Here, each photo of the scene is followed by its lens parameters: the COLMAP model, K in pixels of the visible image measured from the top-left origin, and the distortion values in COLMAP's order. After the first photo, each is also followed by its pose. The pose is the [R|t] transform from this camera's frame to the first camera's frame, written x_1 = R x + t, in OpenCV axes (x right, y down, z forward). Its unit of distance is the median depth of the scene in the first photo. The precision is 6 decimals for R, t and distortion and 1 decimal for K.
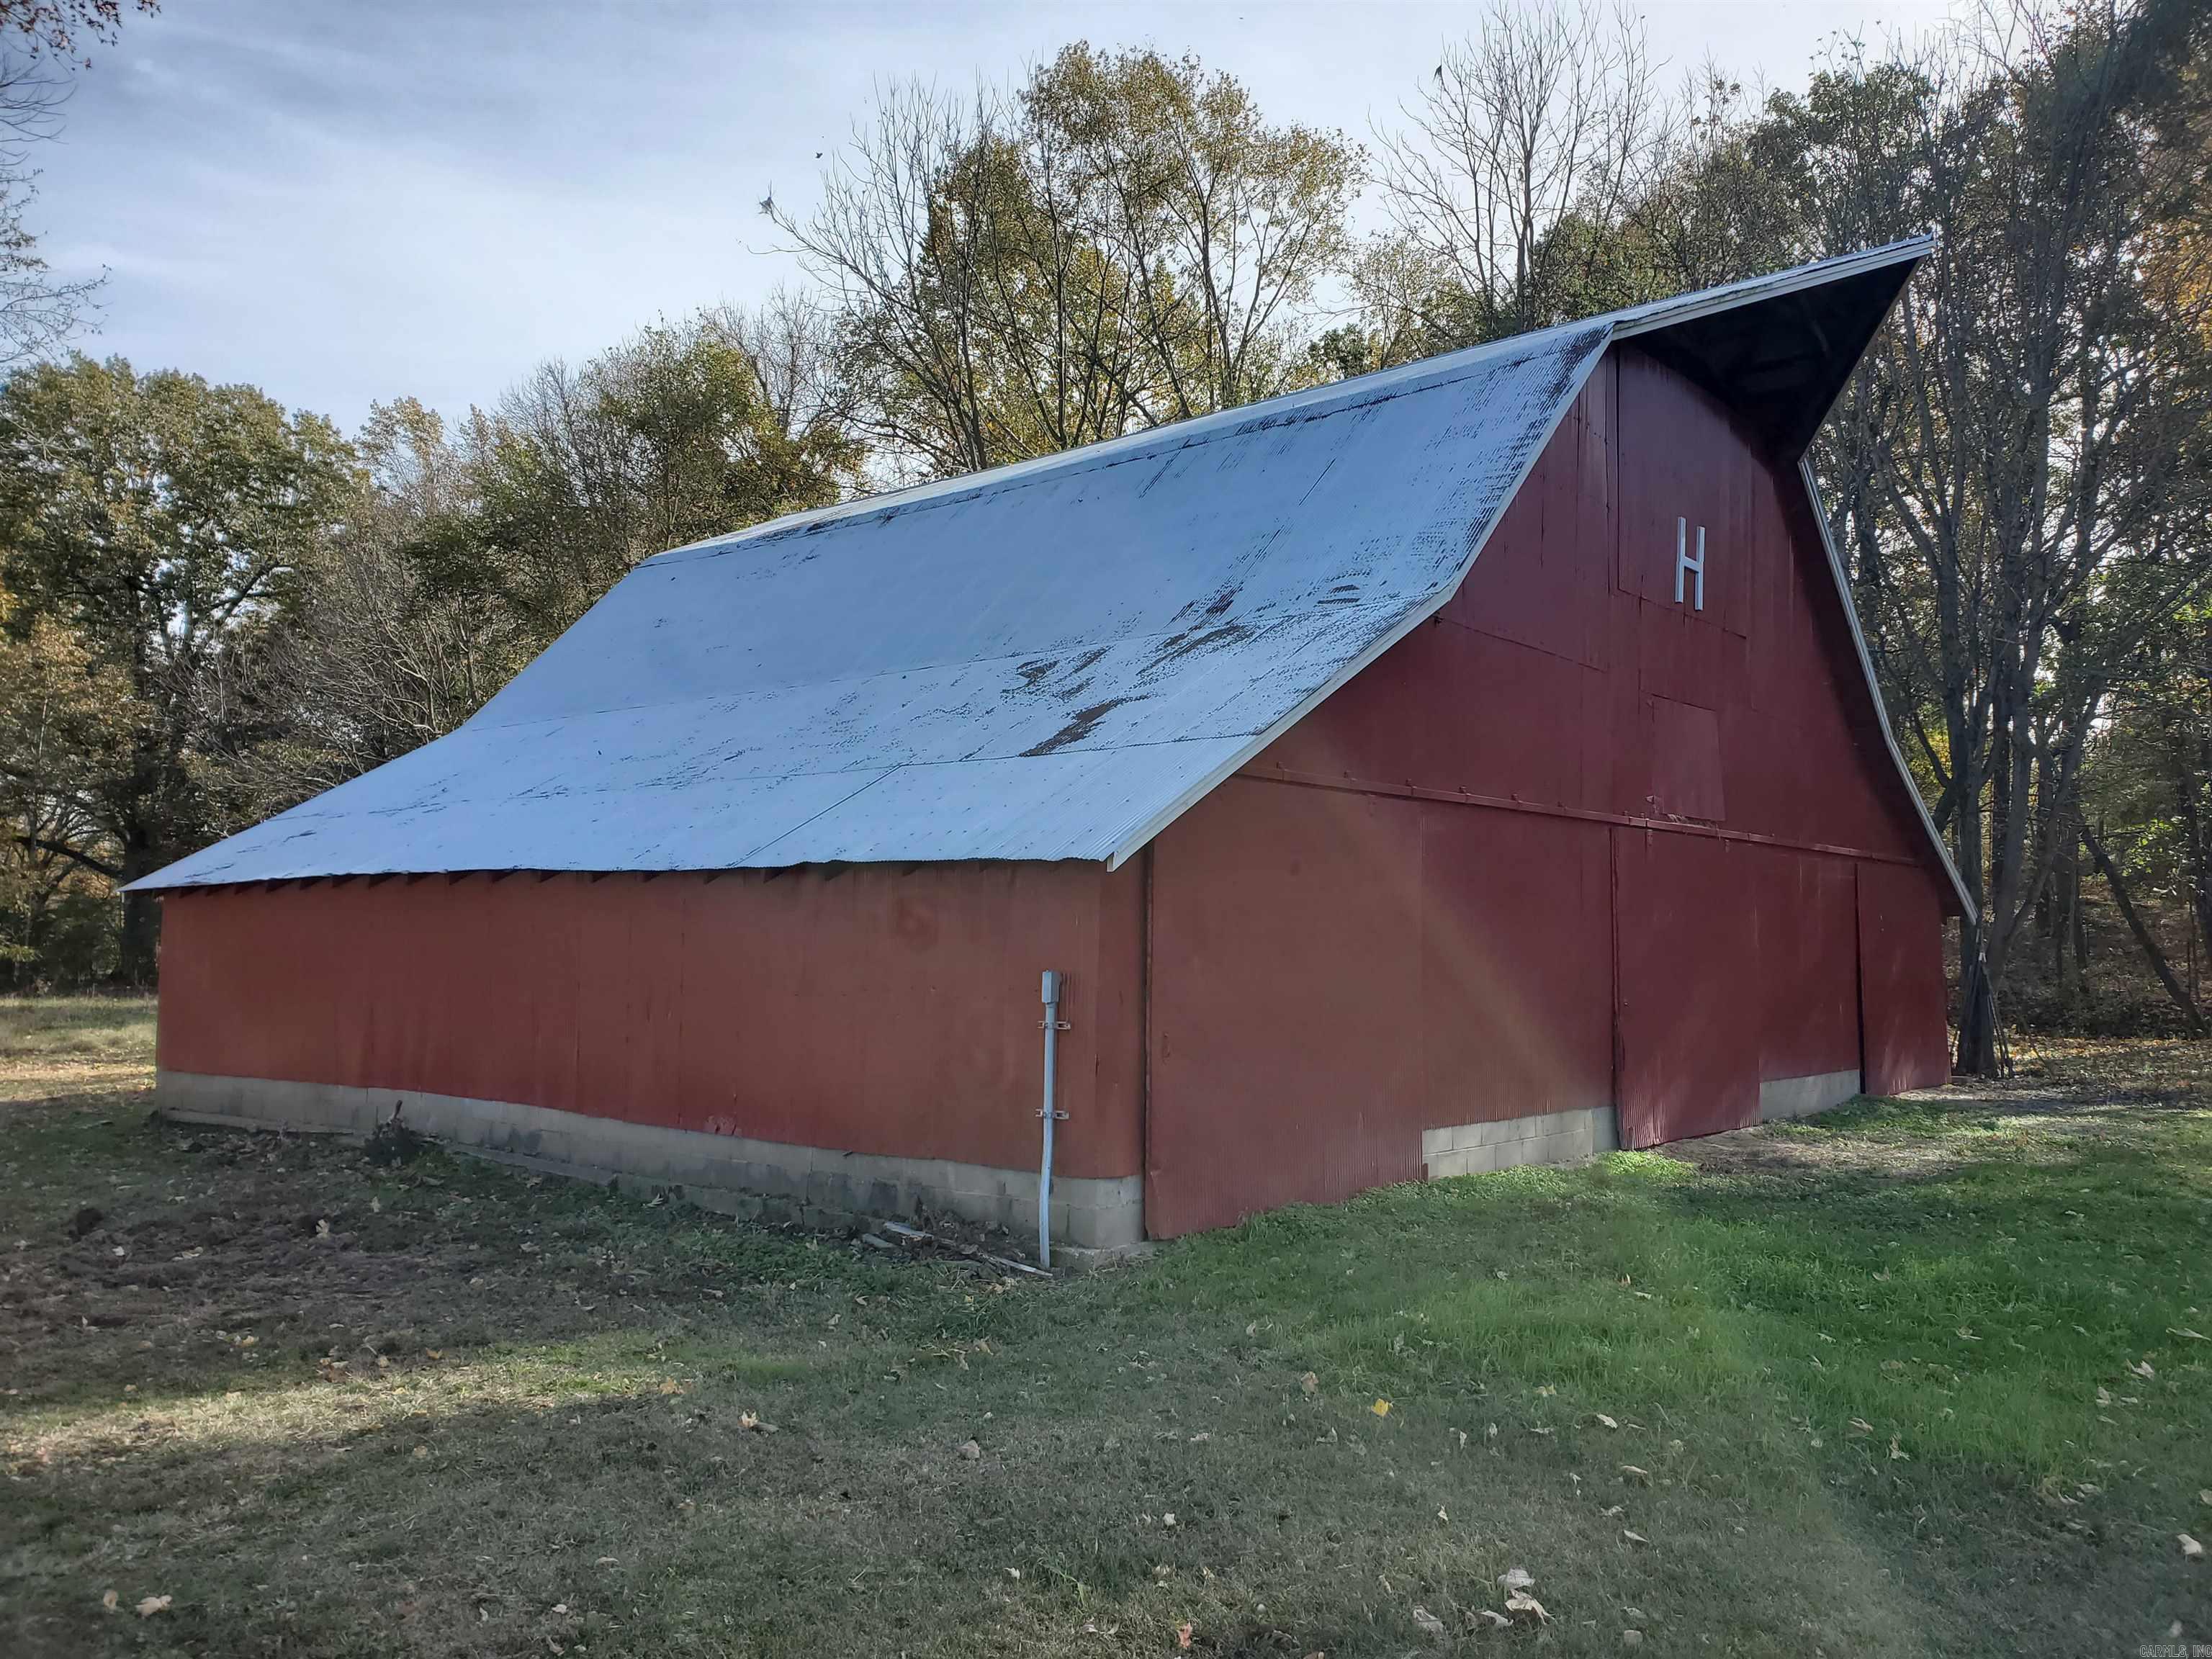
lens RADIAL K [[1850.9, 0, 1106.0], [0, 1850.9, 829.5], [0, 0, 1]] dist [0.000494, -0.001054]
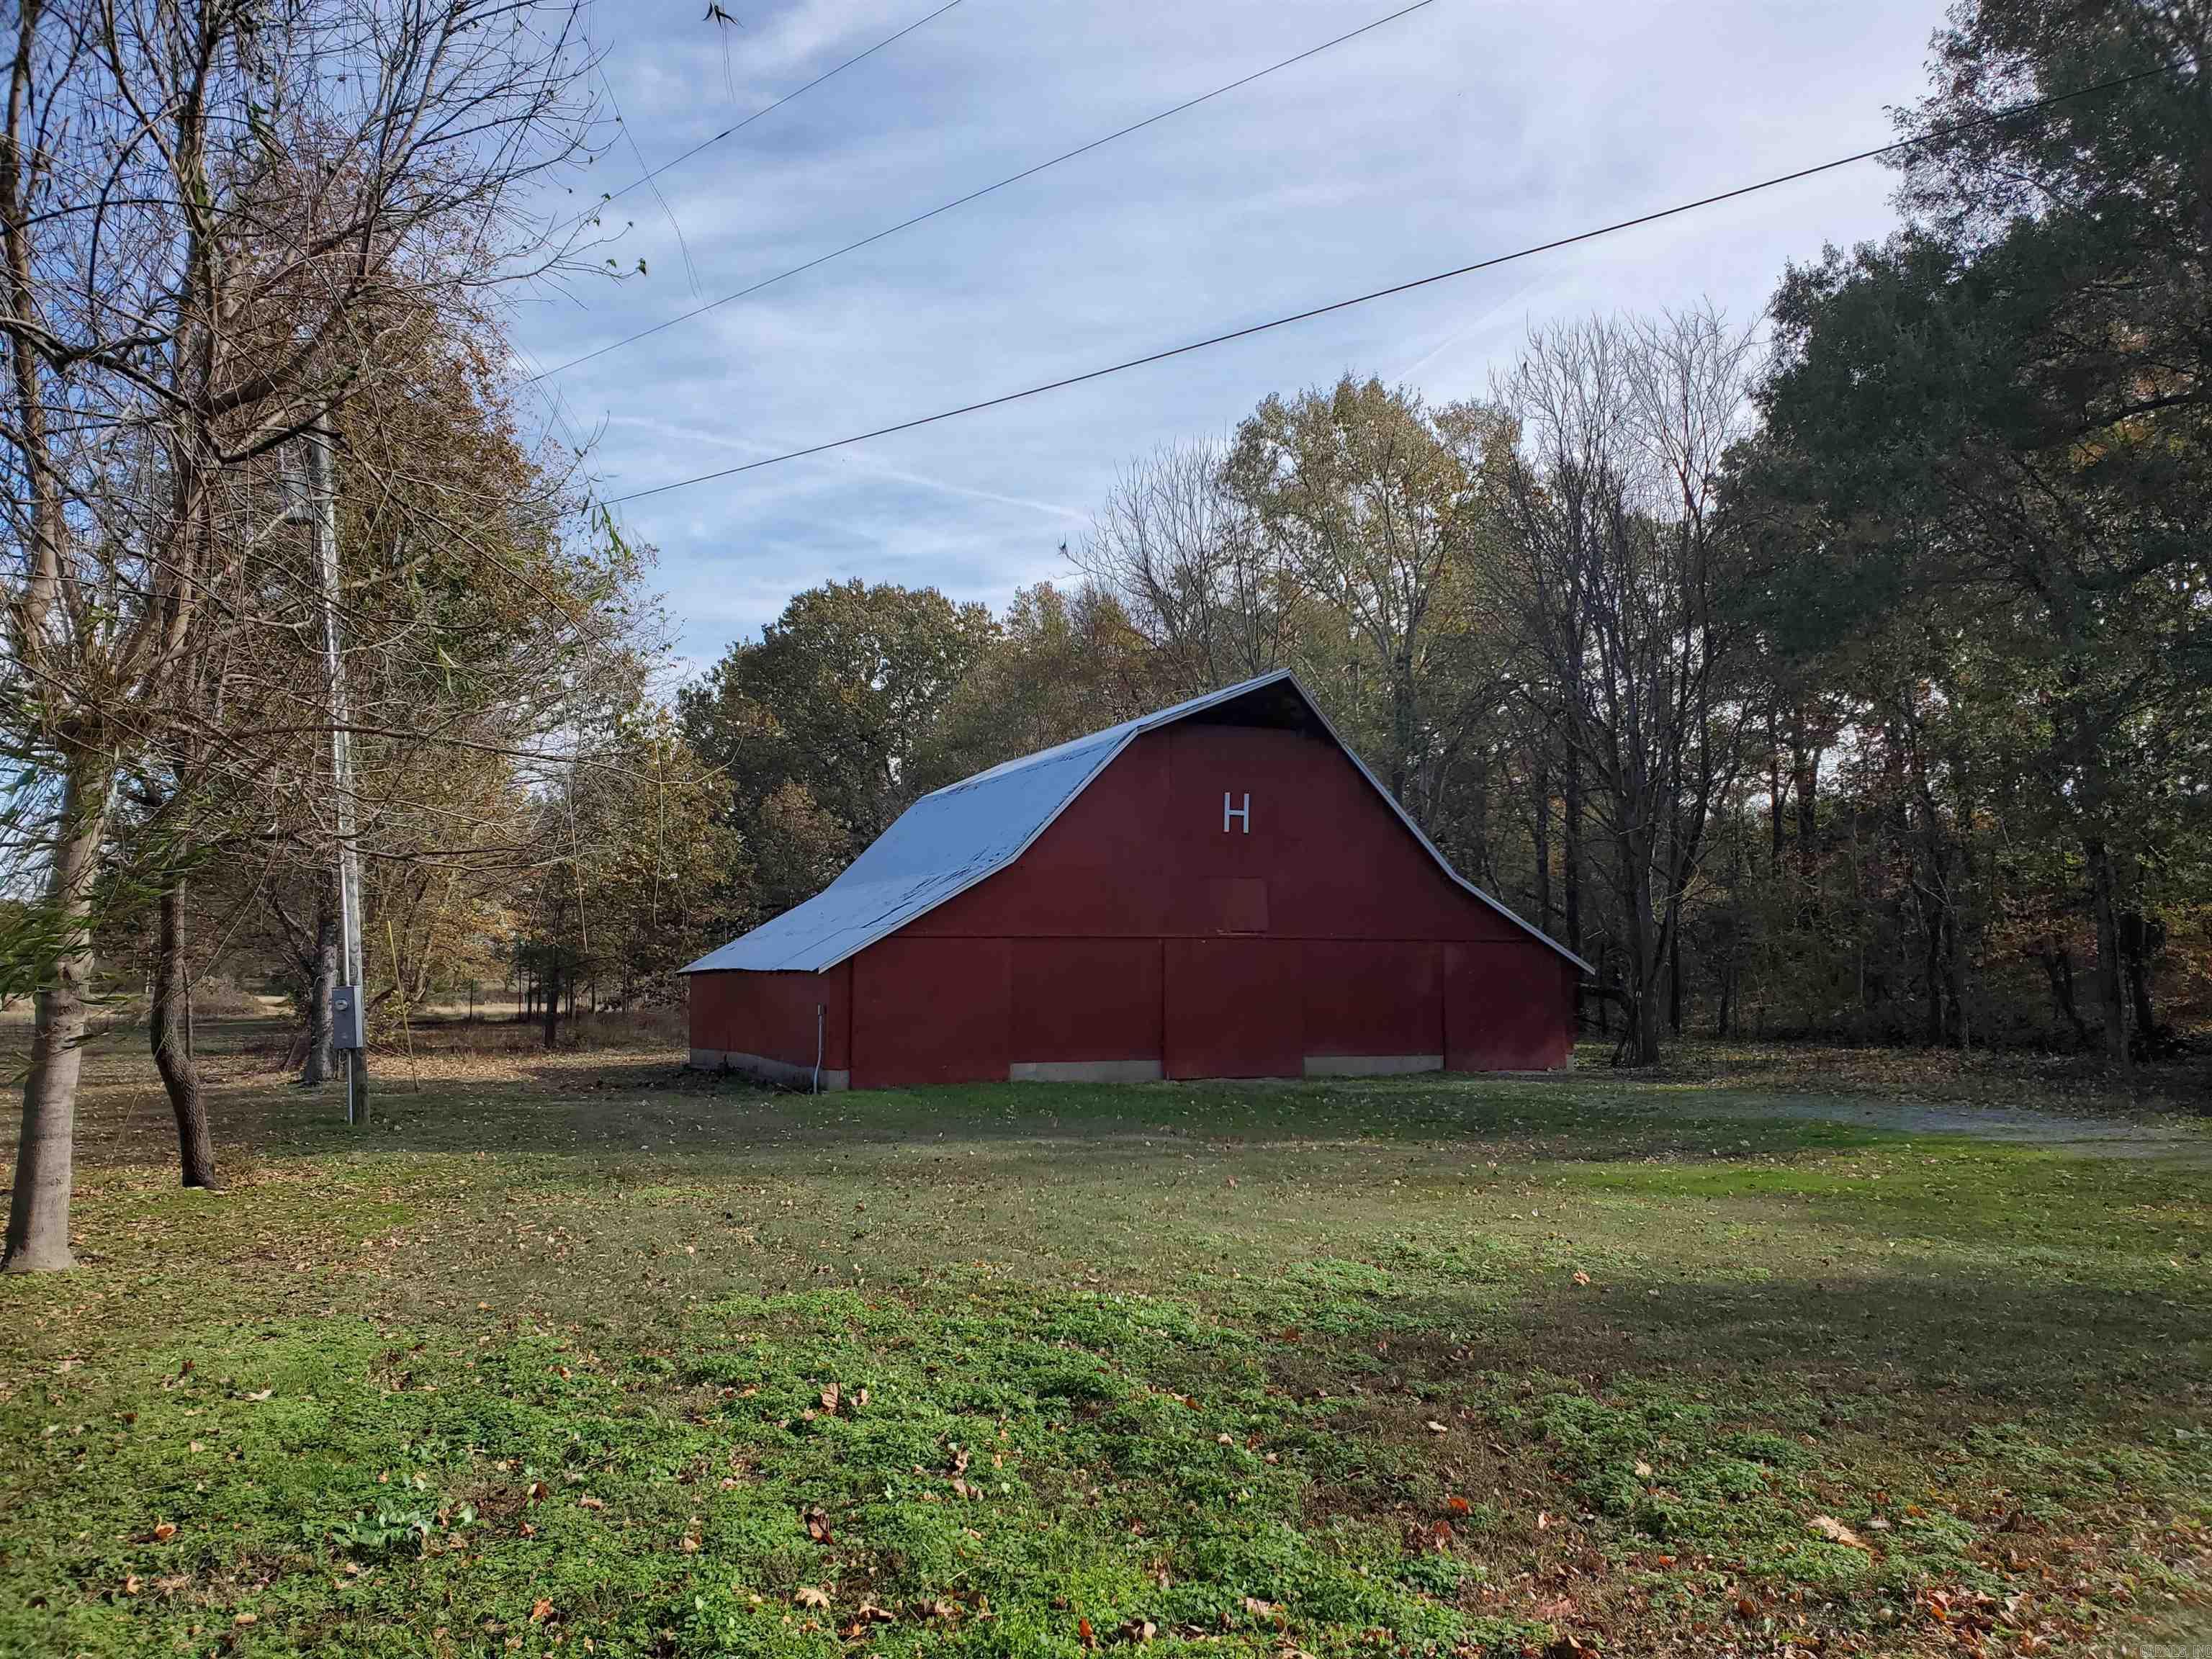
lens RADIAL K [[1850.9, 0, 1106.0], [0, 1850.9, 829.5], [0, 0, 1]] dist [0.000494, -0.001054]
pose [[0.909938, -0.045646, -0.412226, 0.225702], [0.037921, 0.998918, -0.026904, -0.015332], [0.413008, 0.008849, 0.910684, -0.218532]]
